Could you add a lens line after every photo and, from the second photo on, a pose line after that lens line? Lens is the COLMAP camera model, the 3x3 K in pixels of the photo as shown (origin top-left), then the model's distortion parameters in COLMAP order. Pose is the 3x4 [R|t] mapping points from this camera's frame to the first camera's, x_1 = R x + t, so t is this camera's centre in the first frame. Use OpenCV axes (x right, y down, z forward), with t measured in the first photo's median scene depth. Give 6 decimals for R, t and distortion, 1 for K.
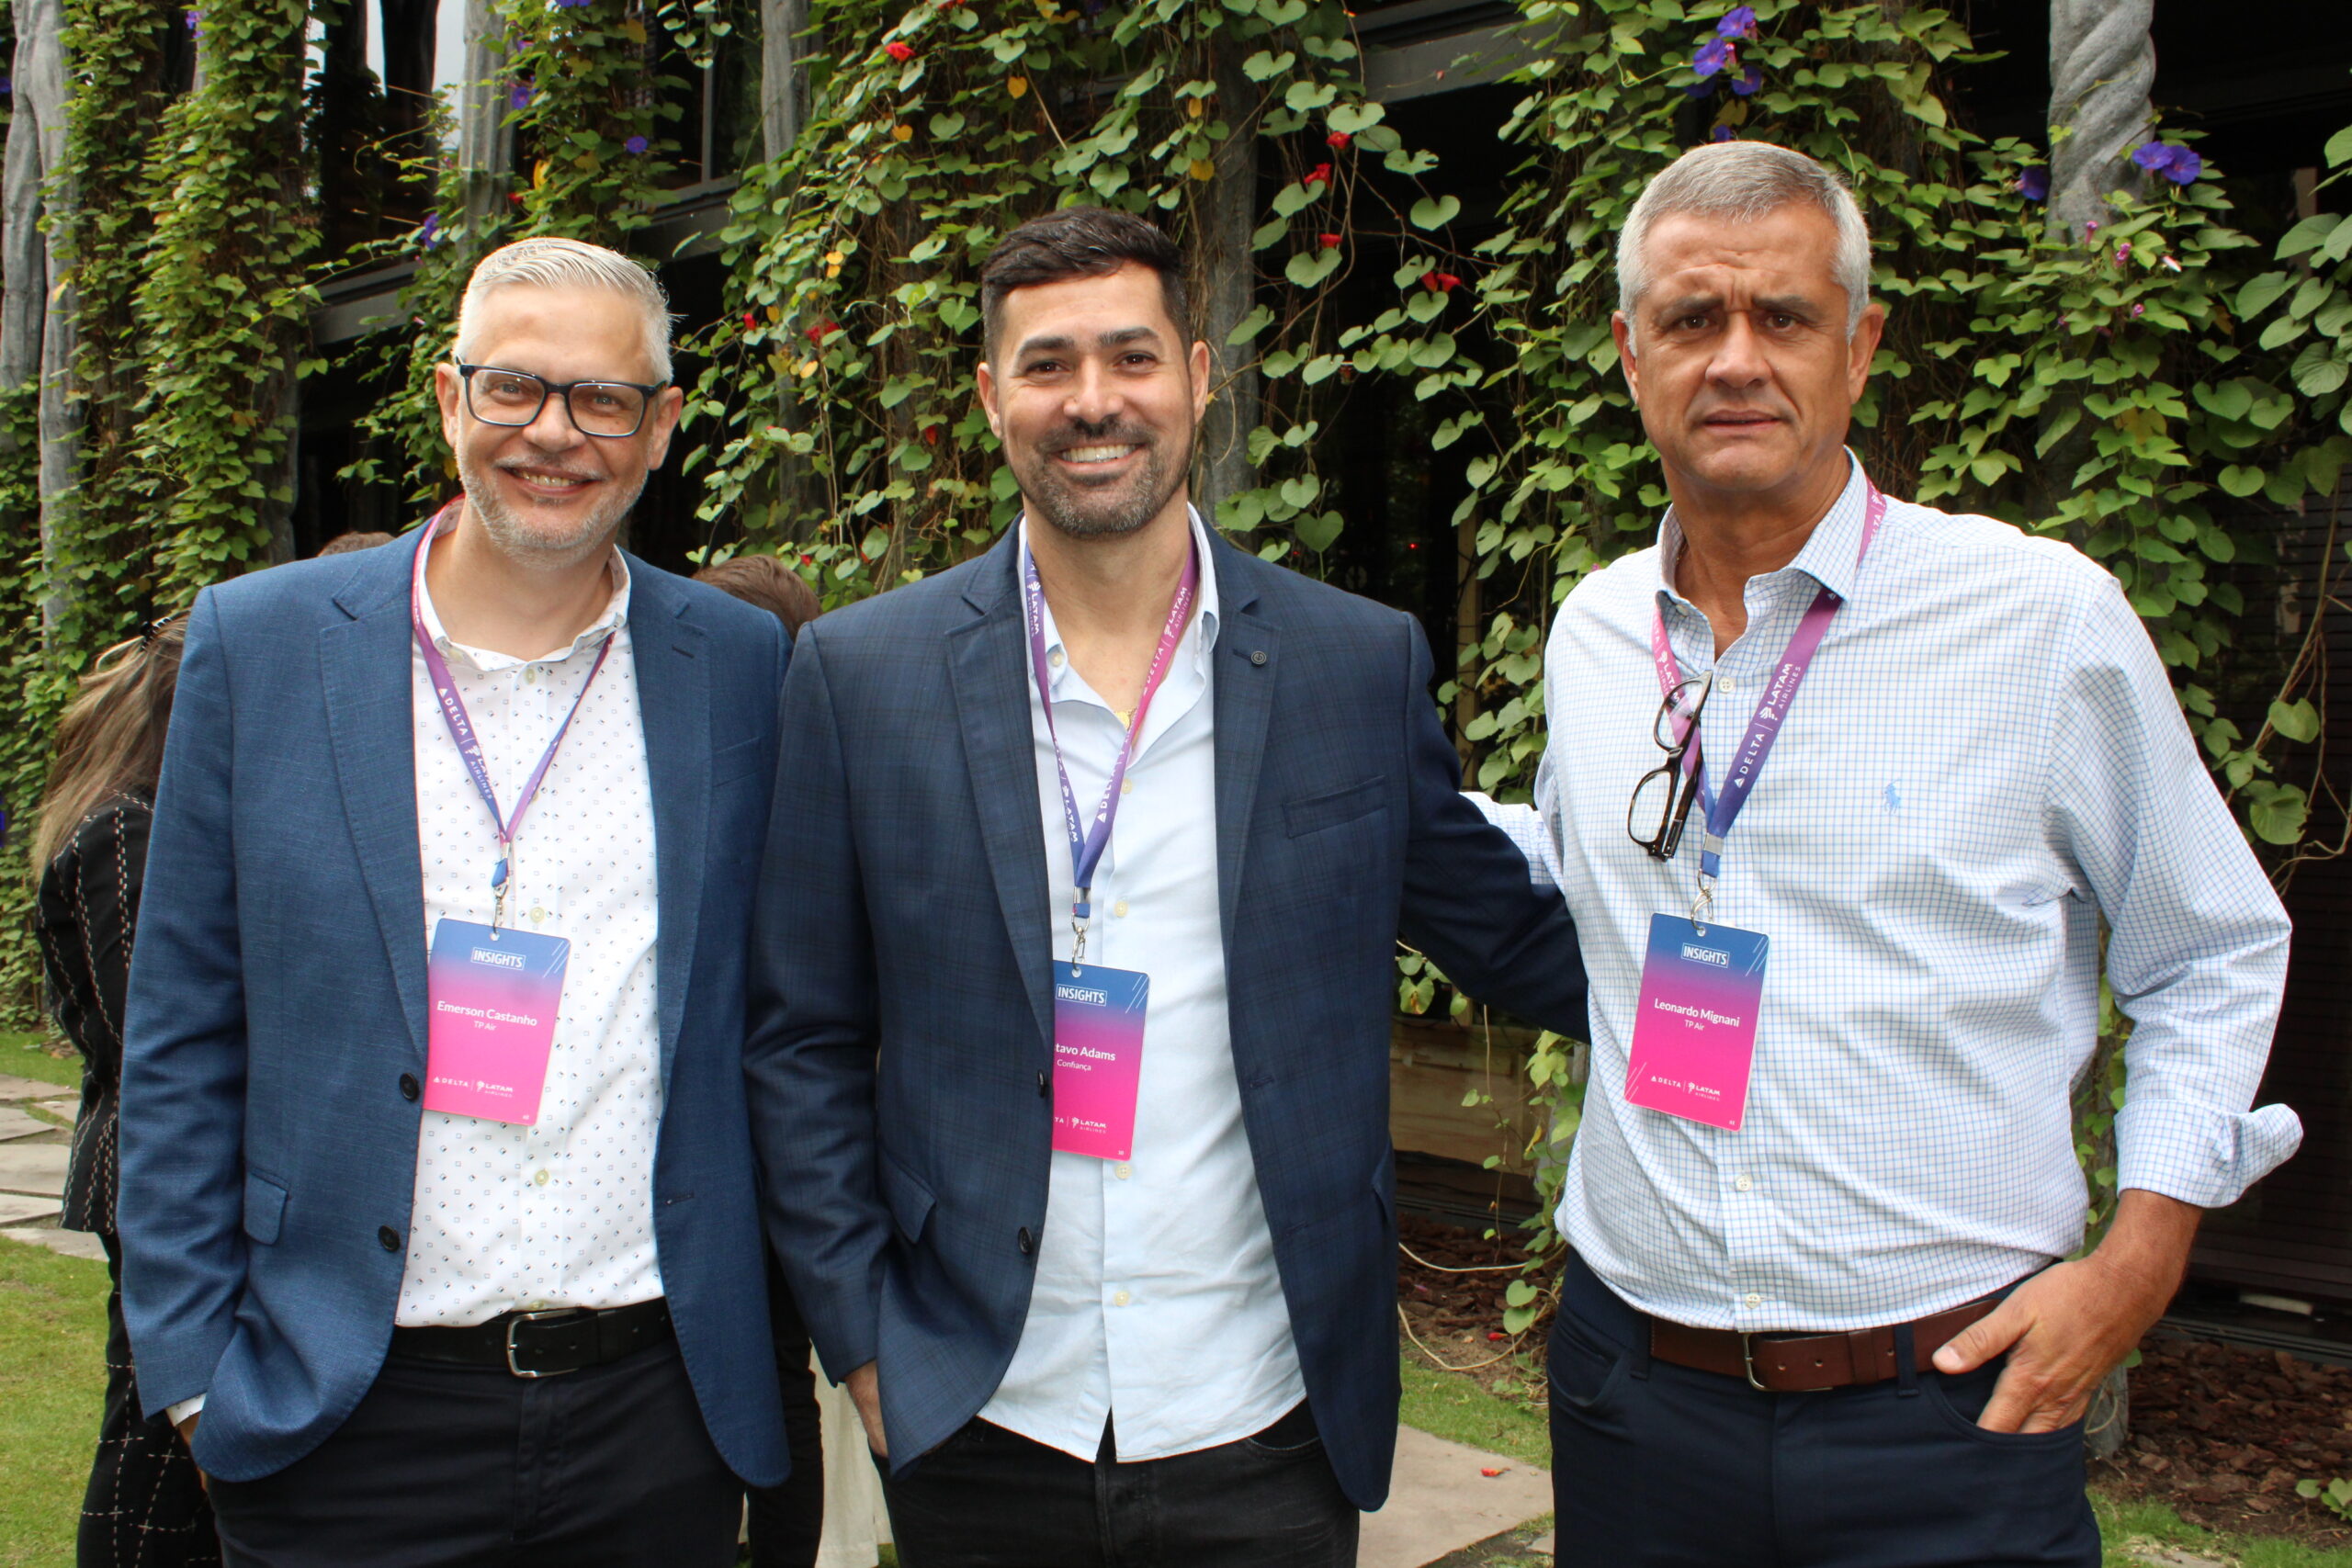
lens RADIAL K [[2222.1, 0, 1176.0], [0, 2222.1, 784.0], [0, 0, 1]] dist [-0.150322, 0.144007]
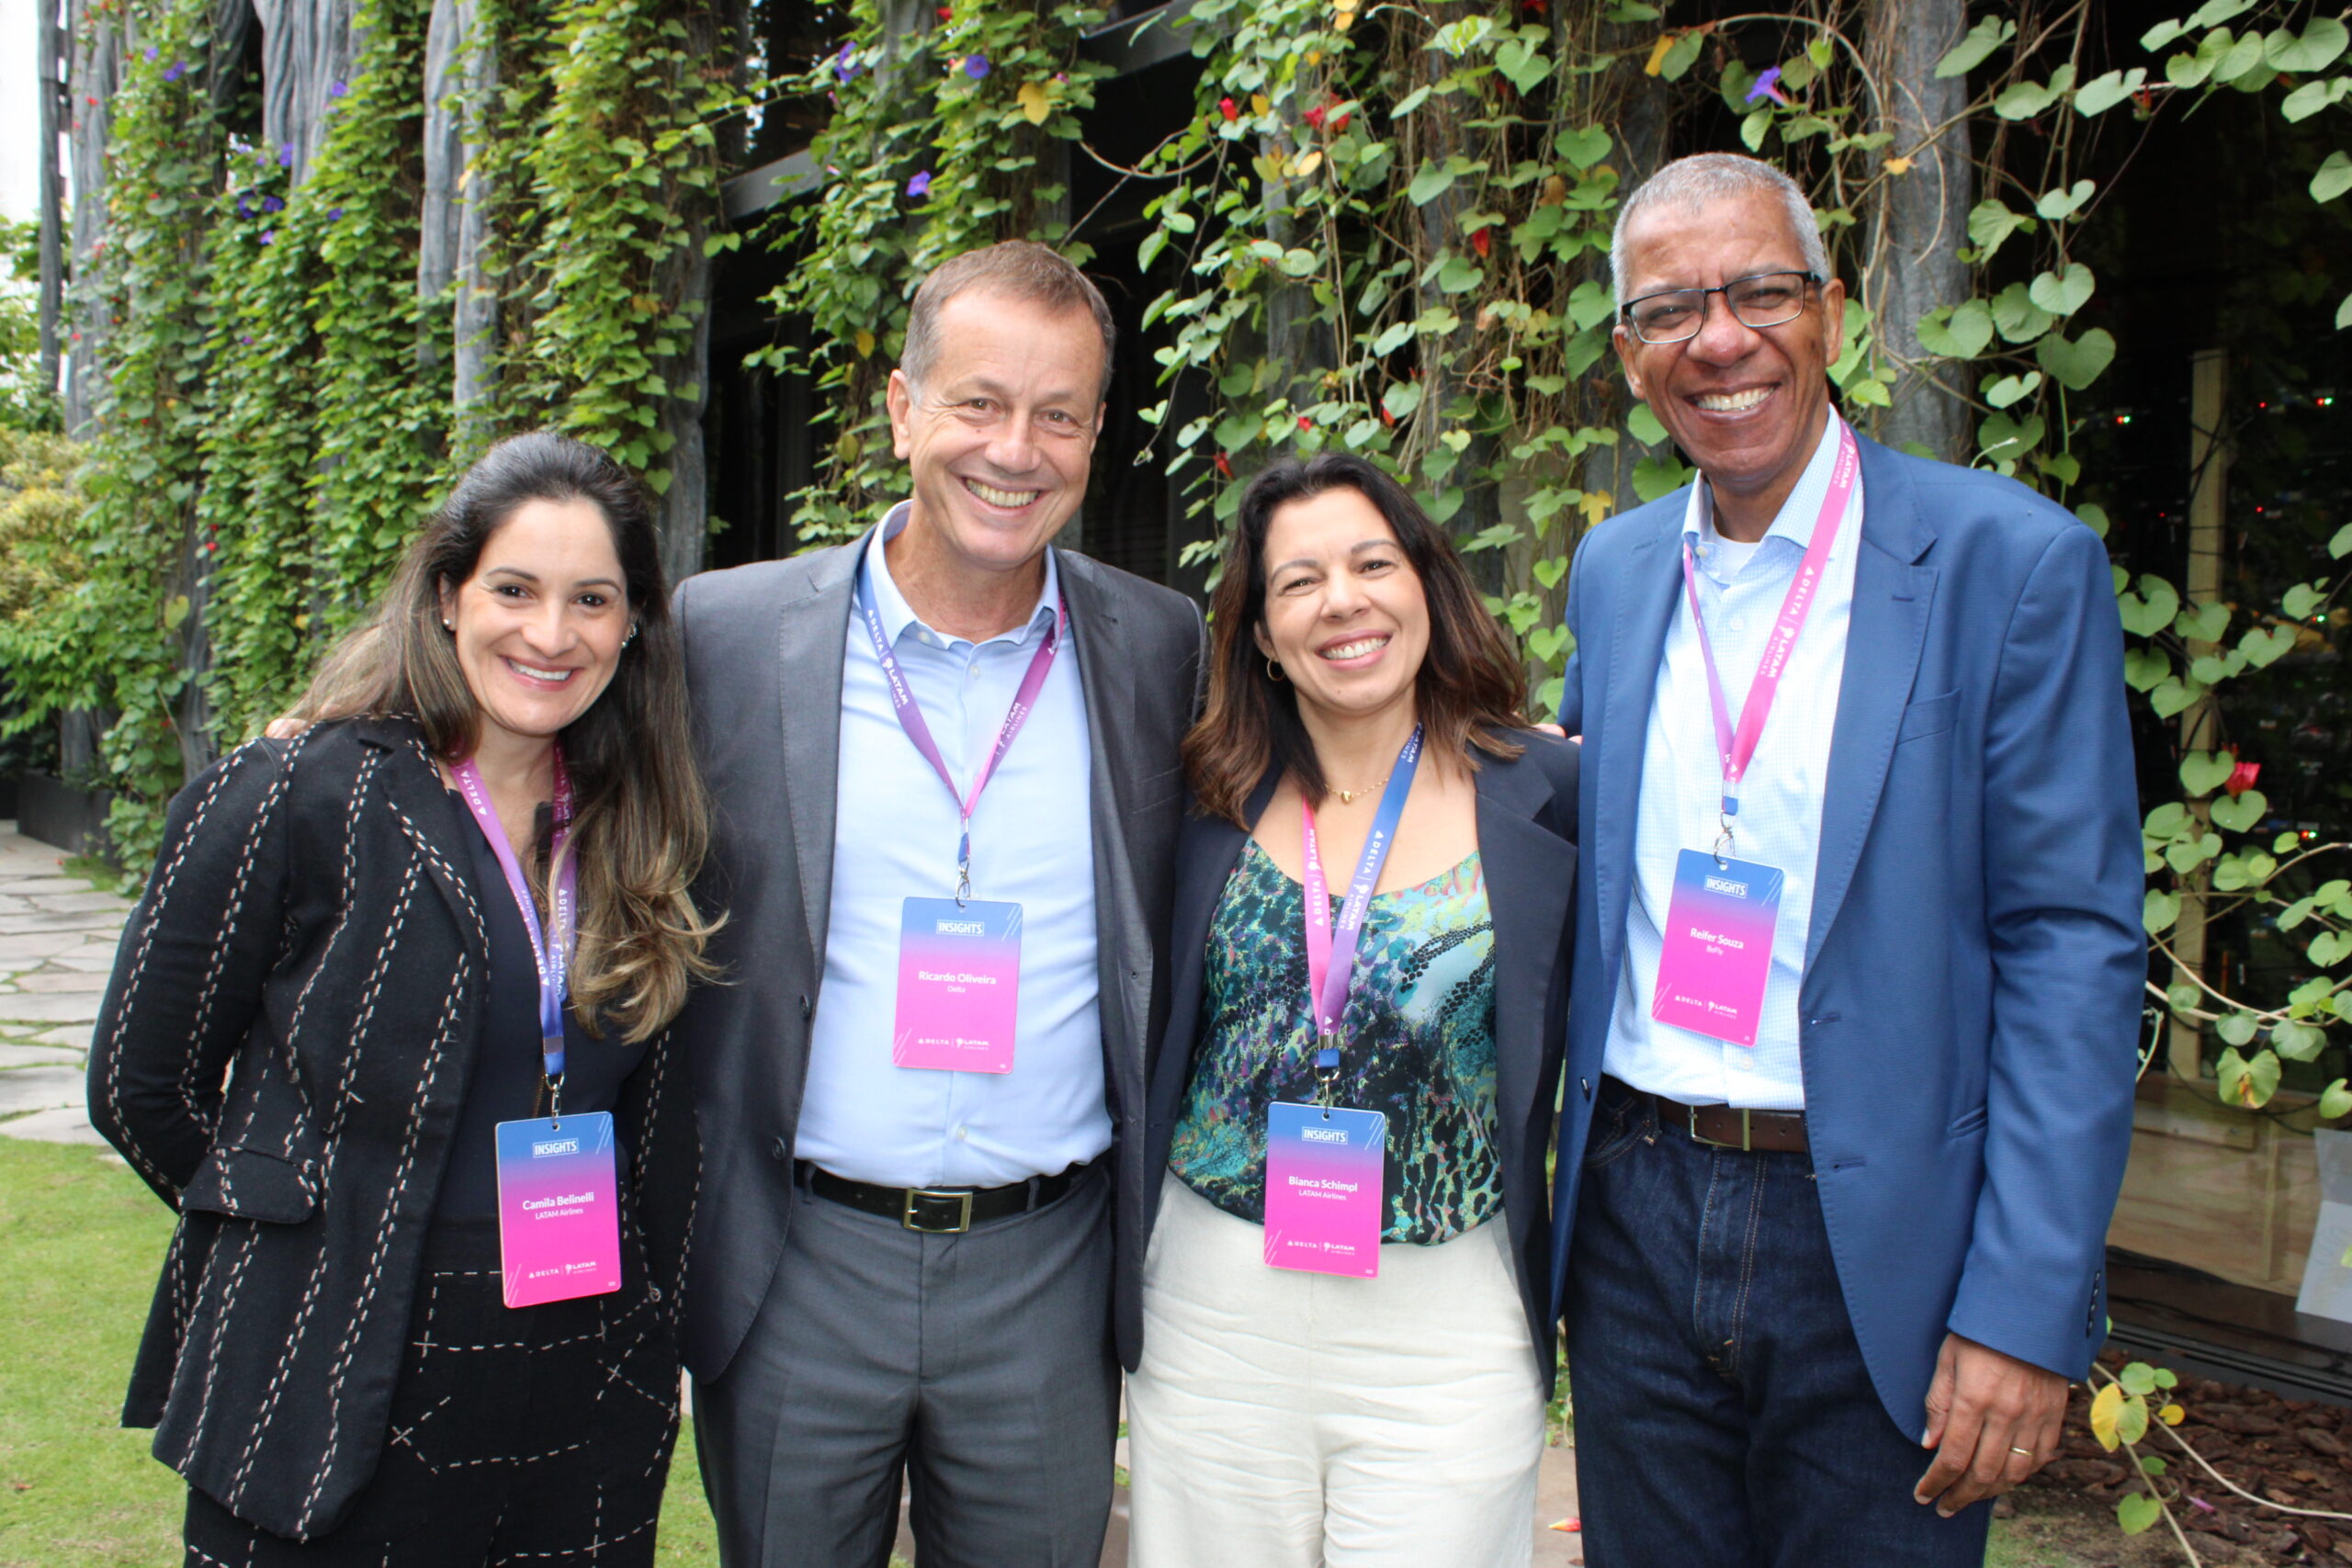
lens RADIAL K [[2222.1, 0, 1176.0], [0, 2222.1, 784.0], [0, 0, 1]] dist [-0.150322, 0.144007]
pose [[0.976485, 0.015559, -0.215025, -0.048397], [-0.011318, 0.999717, 0.020941, 0.001454], [0.215290, -0.018015, 0.976384, 0.268346]]
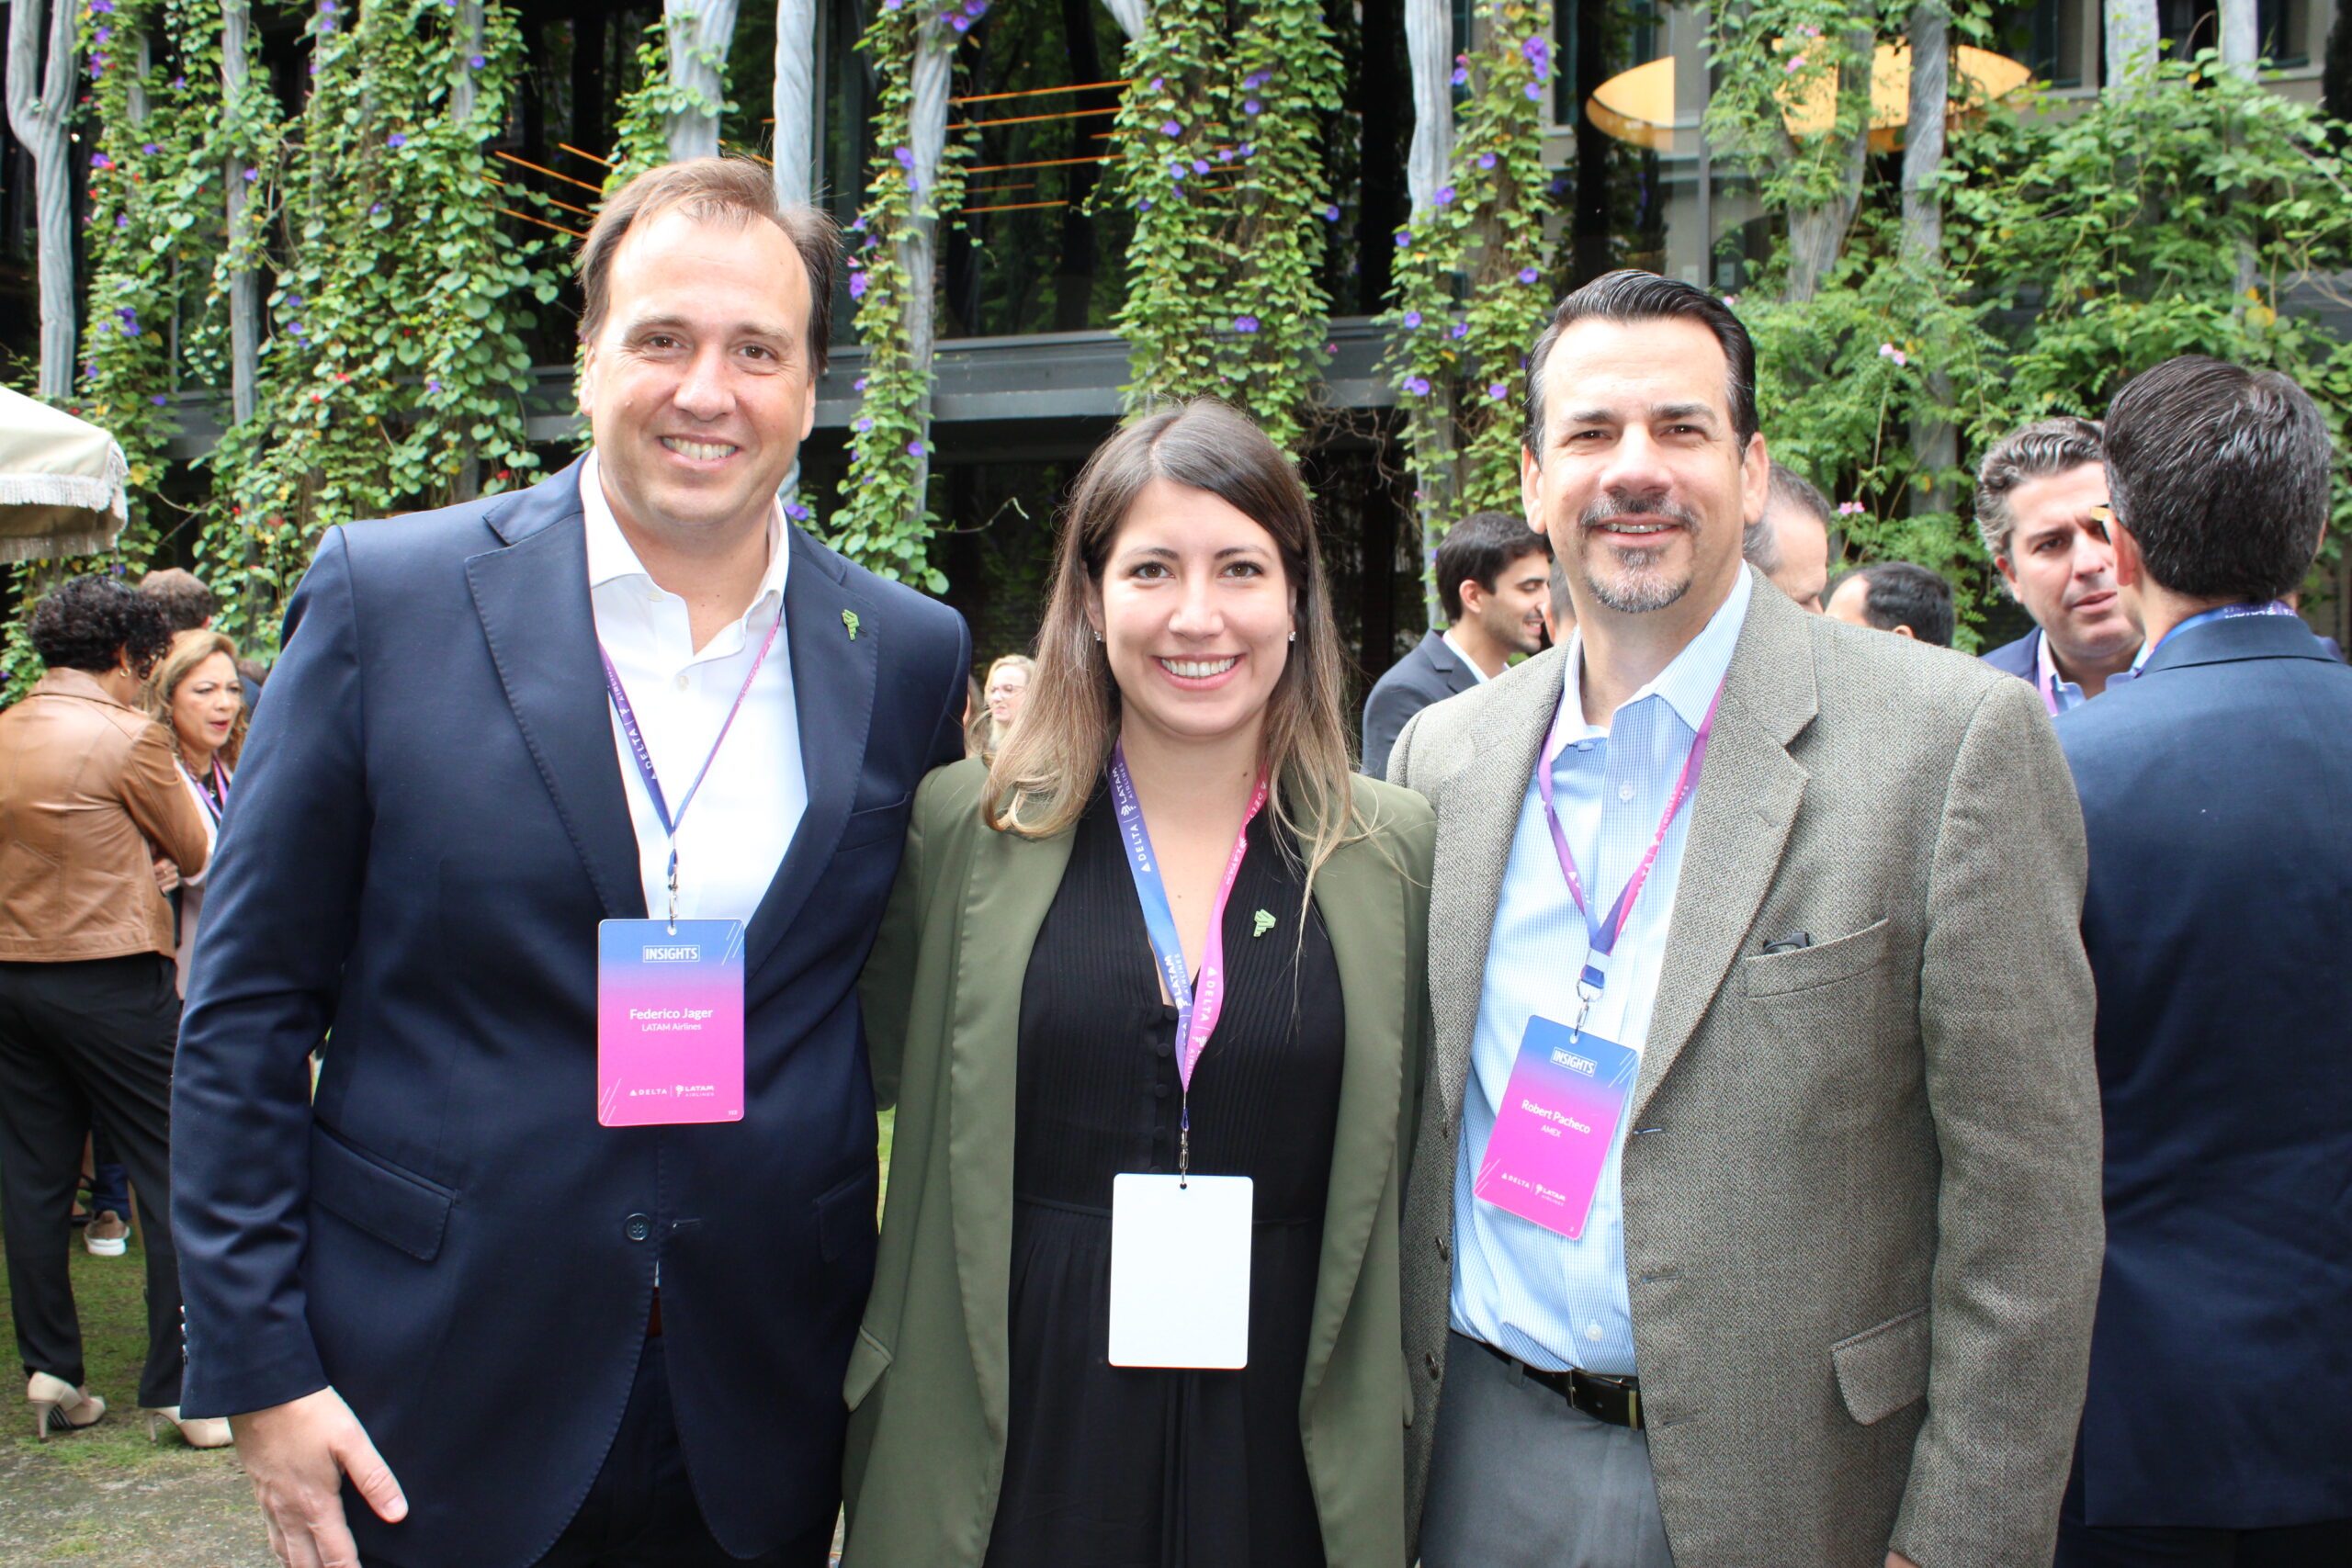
lens RADIAL K [[2819.3, 0, 1176.0], [0, 2819.3, 784.0], [0, 0, 1]] dist [0.013679, 0.040138]
pose [[0.970985, 0.004799, 0.239093, 0.035028], [-0.005001, 0.999987, 0.000237, 0.047672], [-0.239089, -0.001426, 0.970997, -1.841561]]
